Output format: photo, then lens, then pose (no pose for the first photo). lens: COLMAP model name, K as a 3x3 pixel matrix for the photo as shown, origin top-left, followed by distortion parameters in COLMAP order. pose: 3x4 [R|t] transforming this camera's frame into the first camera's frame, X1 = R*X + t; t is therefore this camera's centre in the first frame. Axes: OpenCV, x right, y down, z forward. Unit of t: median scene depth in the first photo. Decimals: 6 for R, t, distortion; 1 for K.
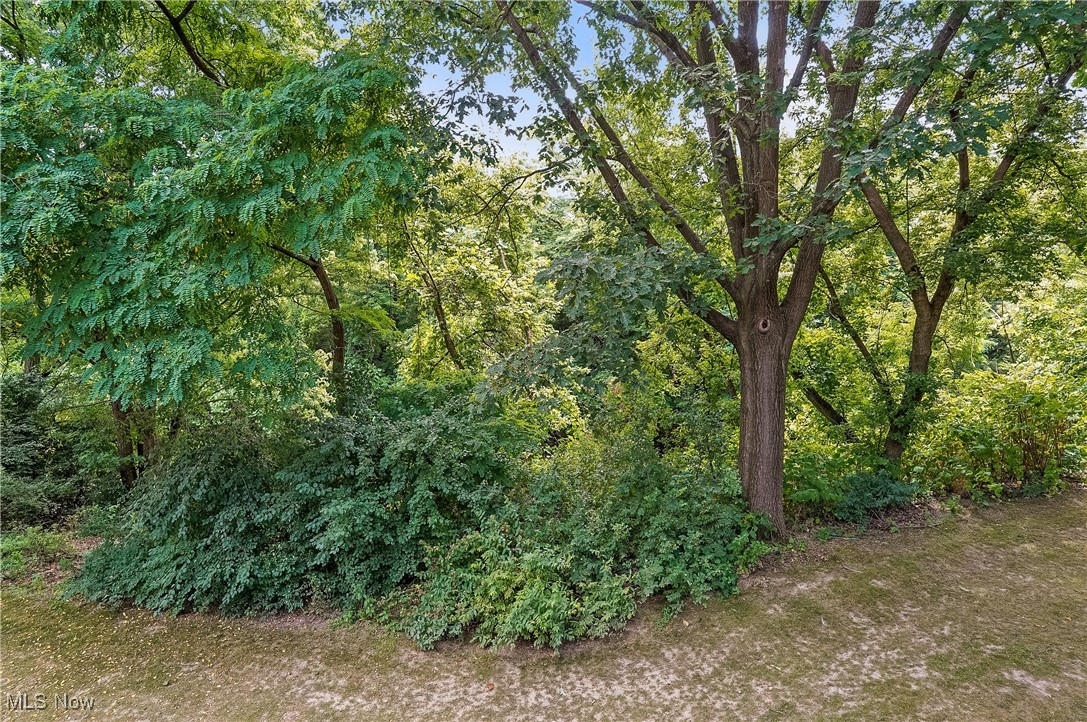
lens RADIAL K [[566.3, 0, 543.5], [0, 566.3, 361.0], [0, 0, 1]] dist [-0.071746, 0.037366]
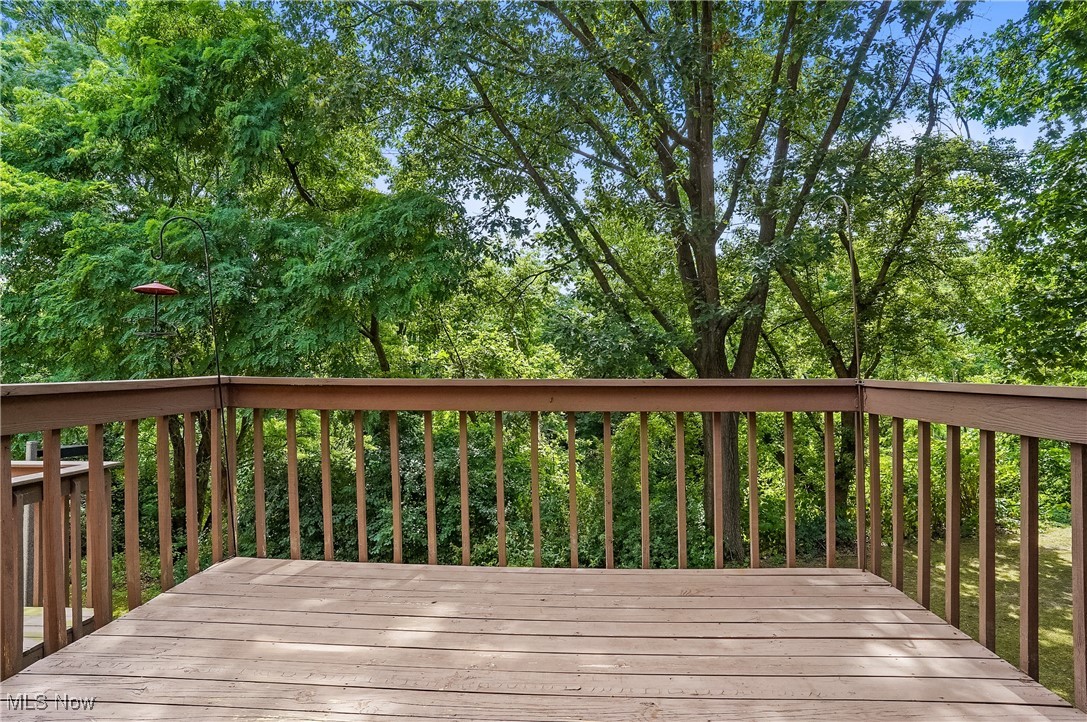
lens RADIAL K [[596.6, 0, 546.8], [0, 596.6, 365.6], [0, 0, 1]] dist [-0.100375, -0.000047]
pose [[0.999809, 0.011291, -0.015959, 0.019266], [-0.013904, 0.984563, -0.174477, 0.139876], [0.013742, 0.174665, 0.984532, -0.377058]]
